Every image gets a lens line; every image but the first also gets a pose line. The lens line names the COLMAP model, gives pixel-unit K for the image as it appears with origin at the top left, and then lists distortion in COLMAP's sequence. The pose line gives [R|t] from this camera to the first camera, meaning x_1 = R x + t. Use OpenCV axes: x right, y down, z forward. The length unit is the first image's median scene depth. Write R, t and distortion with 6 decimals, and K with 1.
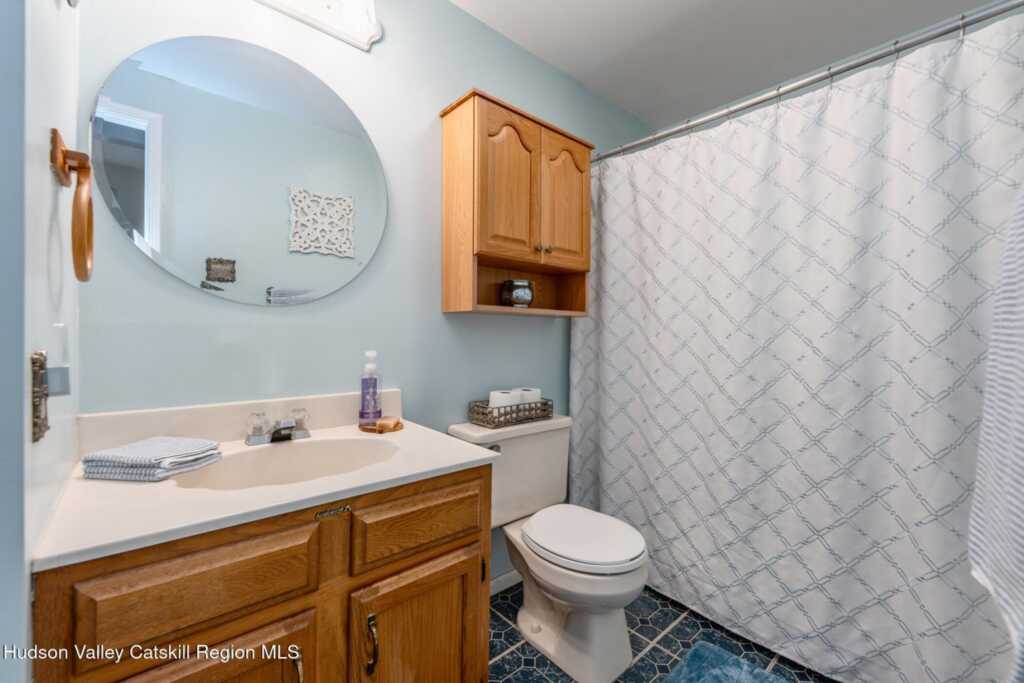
lens RADIAL K [[418.1, 0, 509.8], [0, 418.1, 339.5], [0, 0, 1]] dist [0.001752, -0.000170]
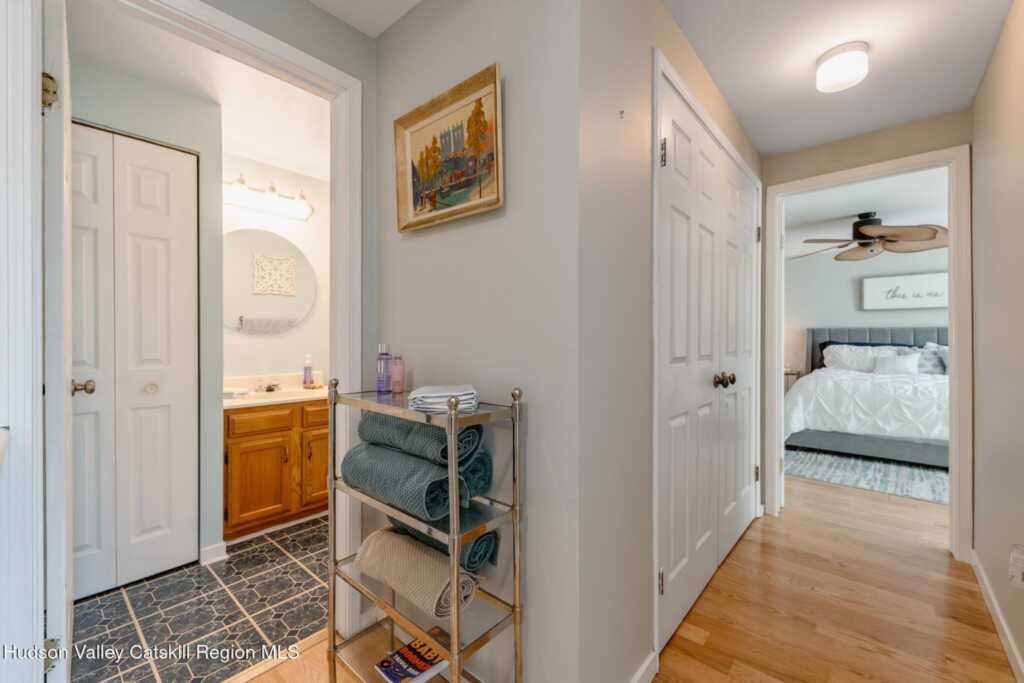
lens RADIAL K [[418.1, 0, 515.0], [0, 418.1, 336.4], [0, 0, 1]] dist [0.001752, -0.000170]
pose [[0.989502, -0.007948, 0.144302, 0.495846], [0.009369, 0.999914, -0.009167, -0.043121], [-0.144217, 0.010423, 0.989491, -1.549543]]
